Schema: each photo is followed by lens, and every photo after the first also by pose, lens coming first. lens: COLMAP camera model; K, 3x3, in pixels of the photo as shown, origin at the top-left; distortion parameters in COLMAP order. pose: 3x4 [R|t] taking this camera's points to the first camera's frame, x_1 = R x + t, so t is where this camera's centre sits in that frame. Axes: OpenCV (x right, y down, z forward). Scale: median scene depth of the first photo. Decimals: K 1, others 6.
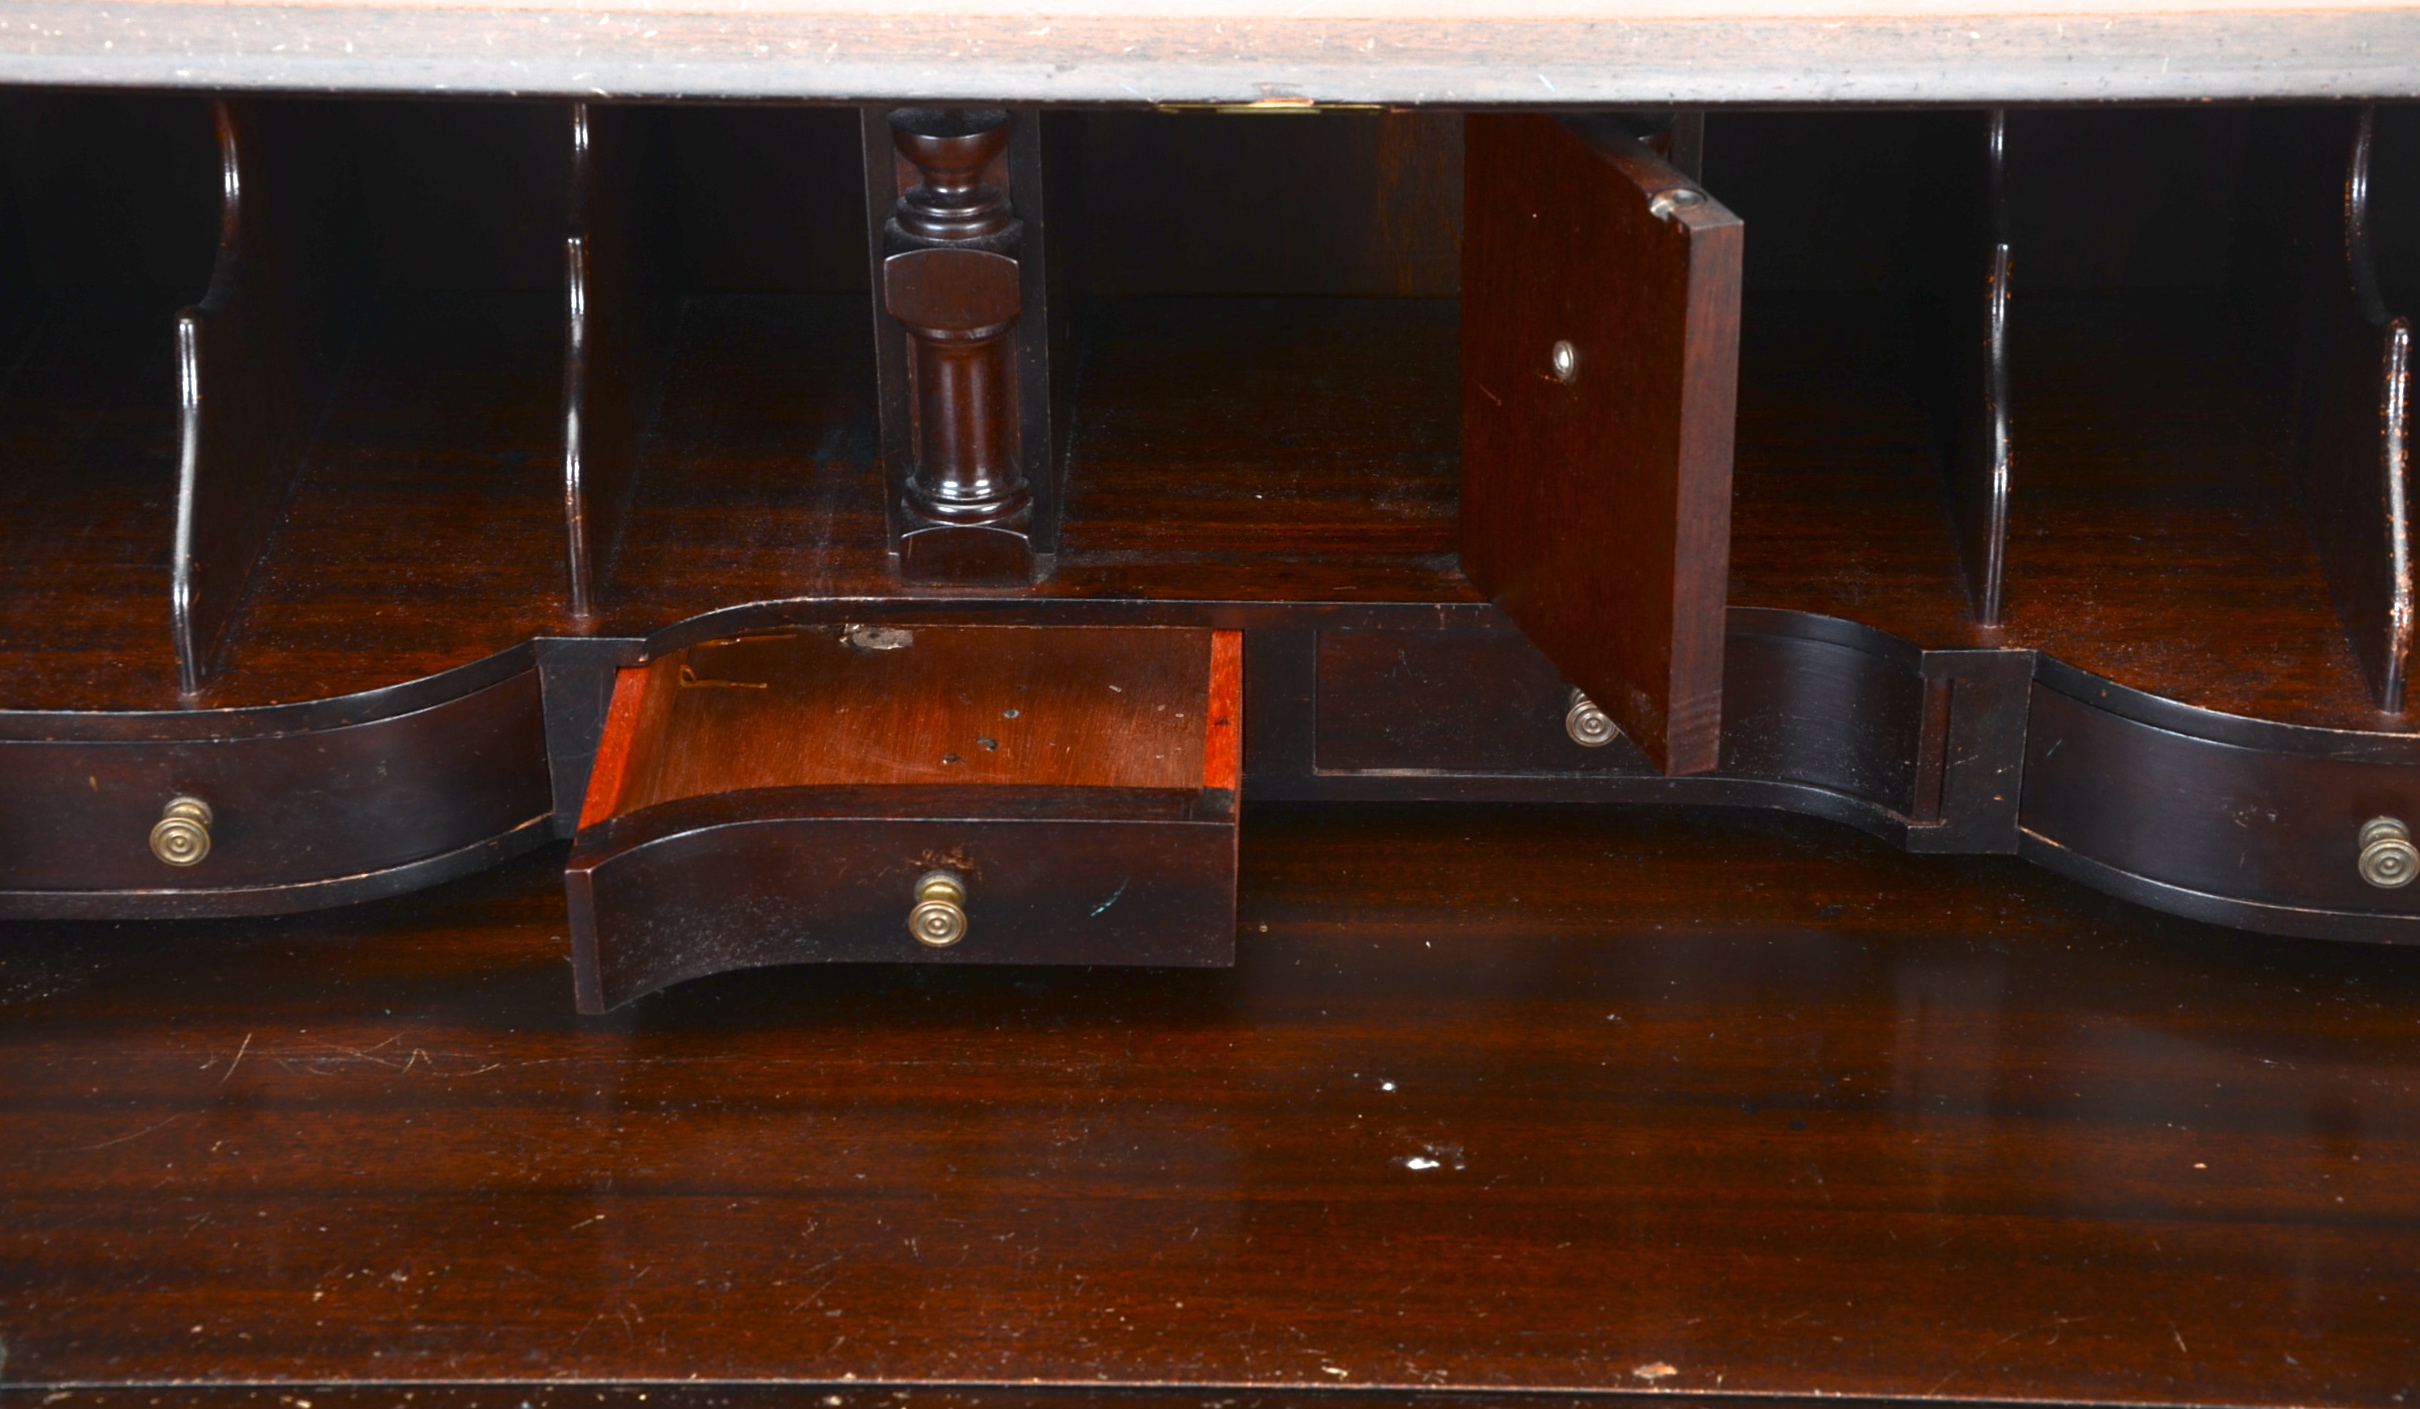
lens RADIAL K [[4828.0, 0, 1204.6], [0, 4828.0, 681.5], [0, 0, 1]] dist [0.297057, 0.000000]
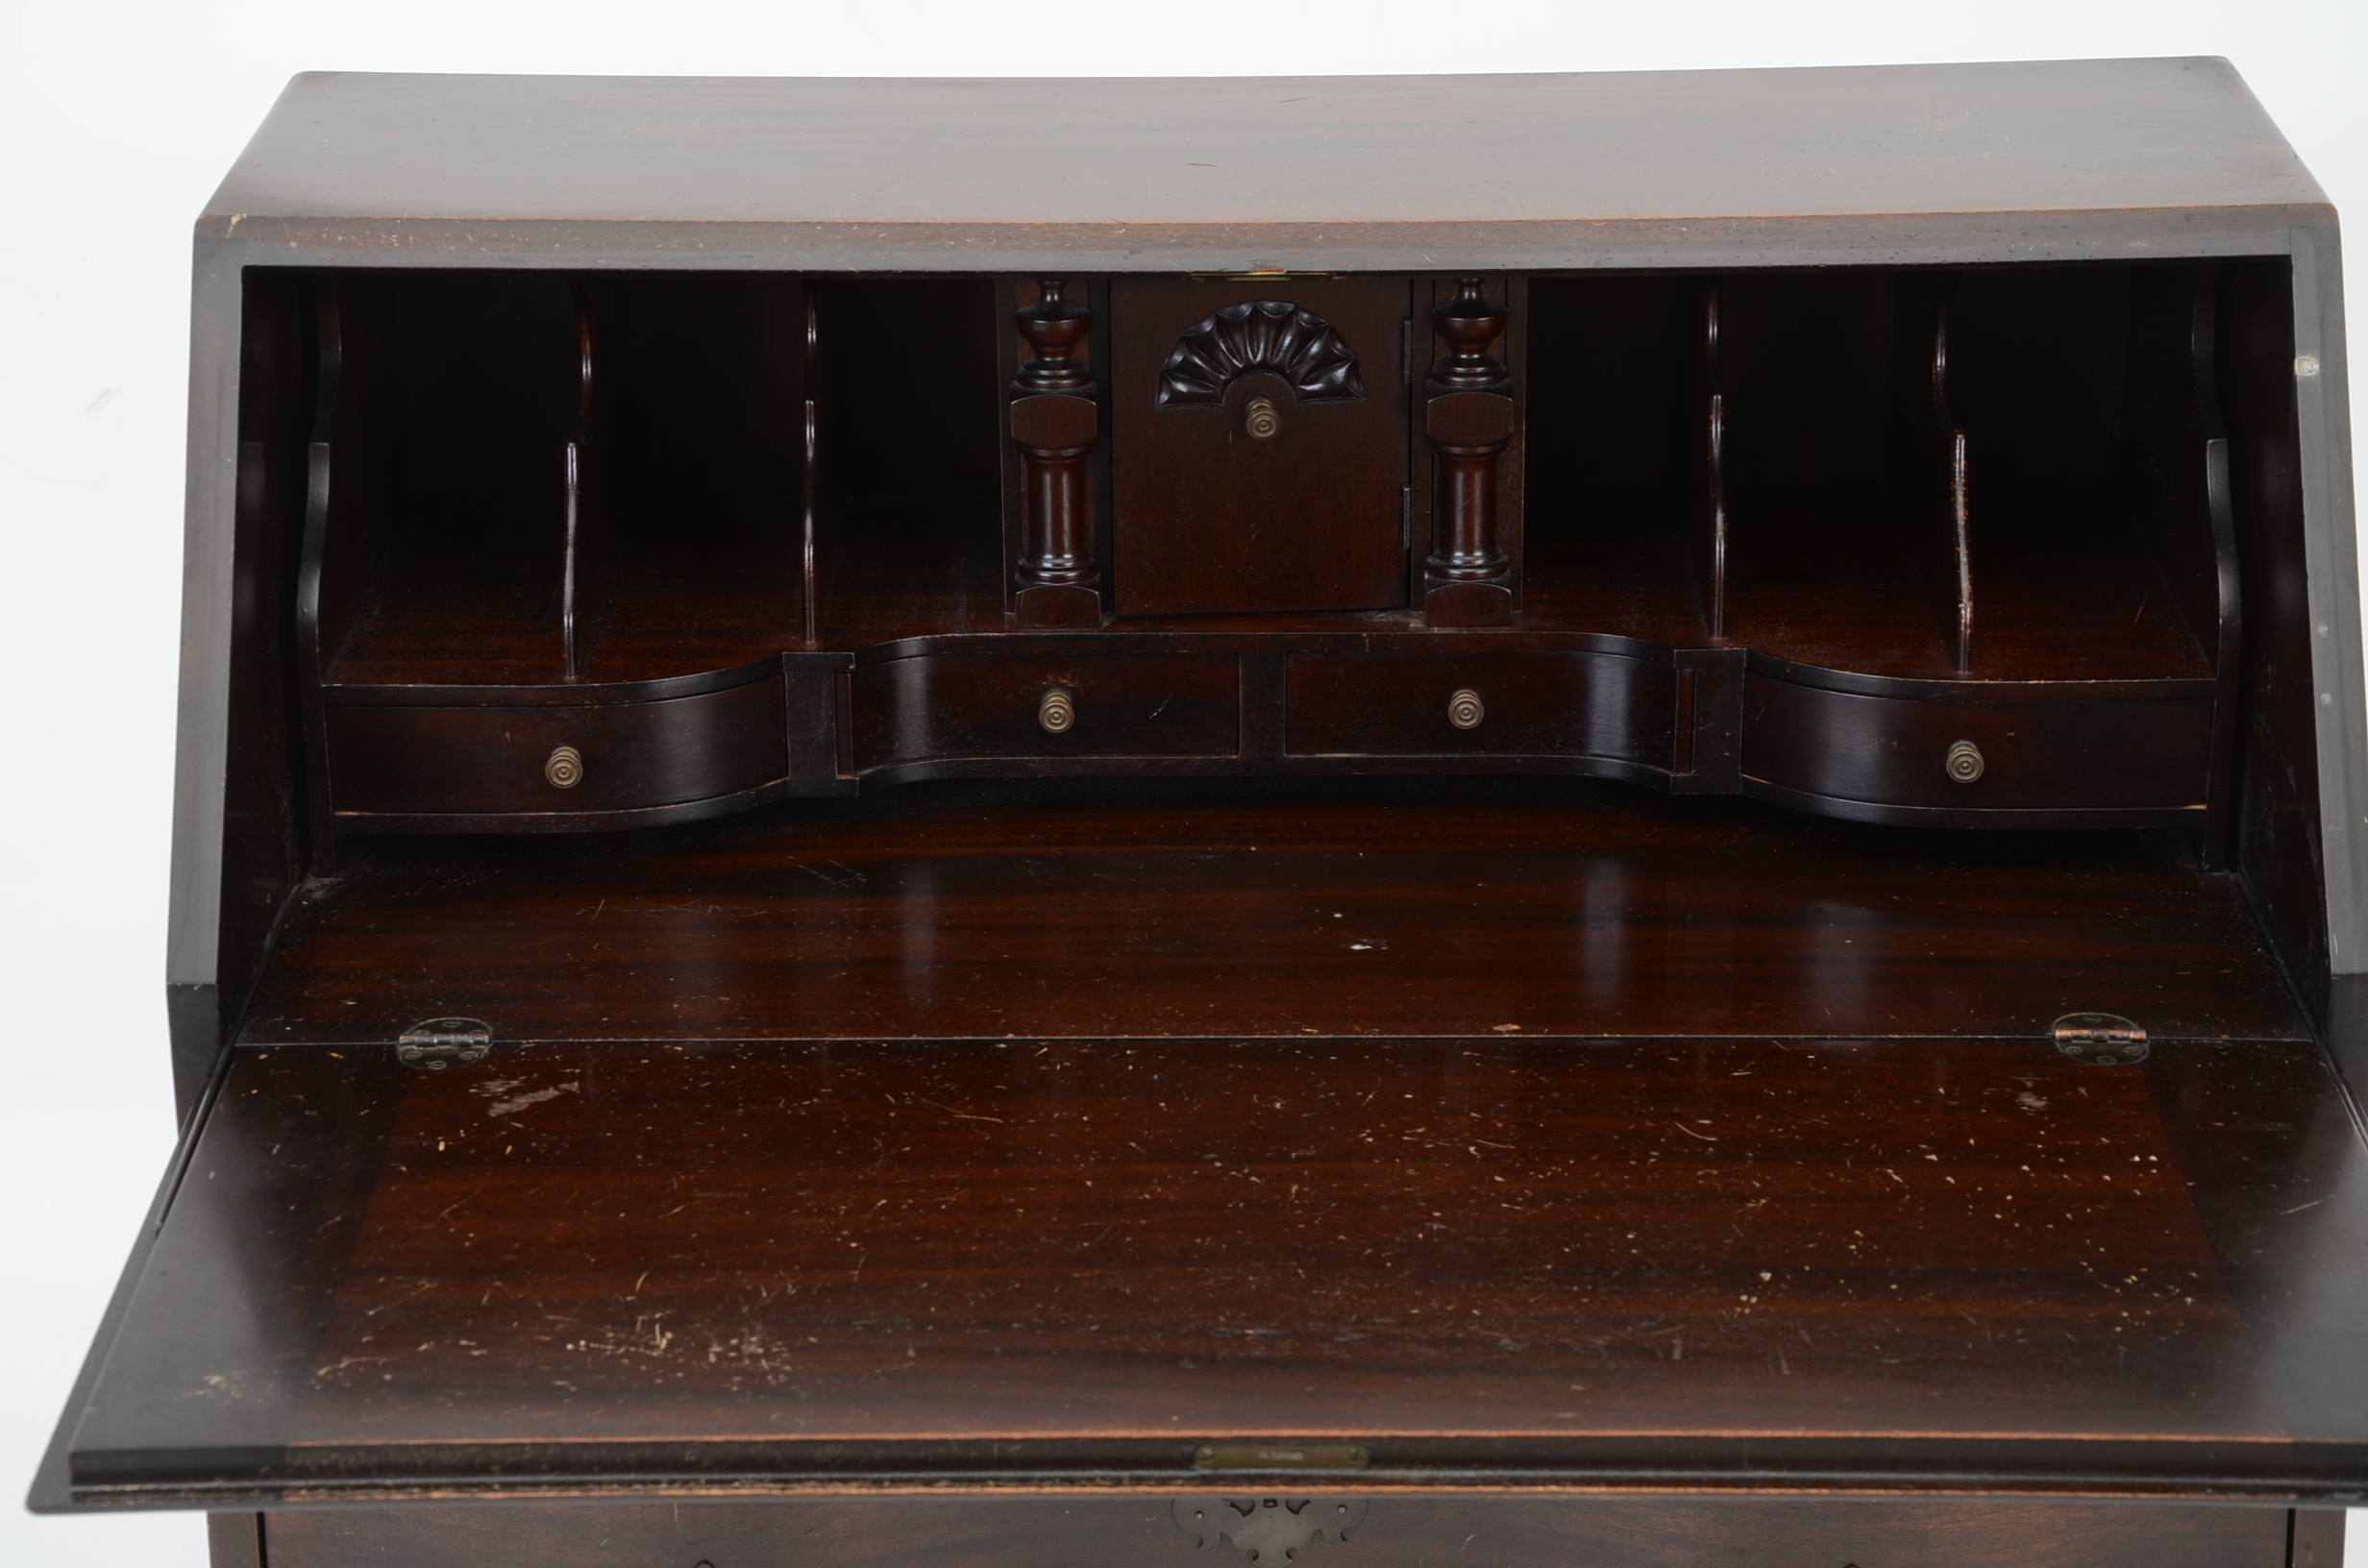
lens RADIAL K [[5607.0, 0, 1160.0], [0, 5607.0, 787.5], [0, 0, 1]] dist [0.370538, 0.000000]
pose [[0.999770, -0.006324, 0.020505, -0.055896], [0.009569, 0.986710, -0.162211, 0.334420], [-0.019206, 0.162370, 0.986543, -0.787134]]
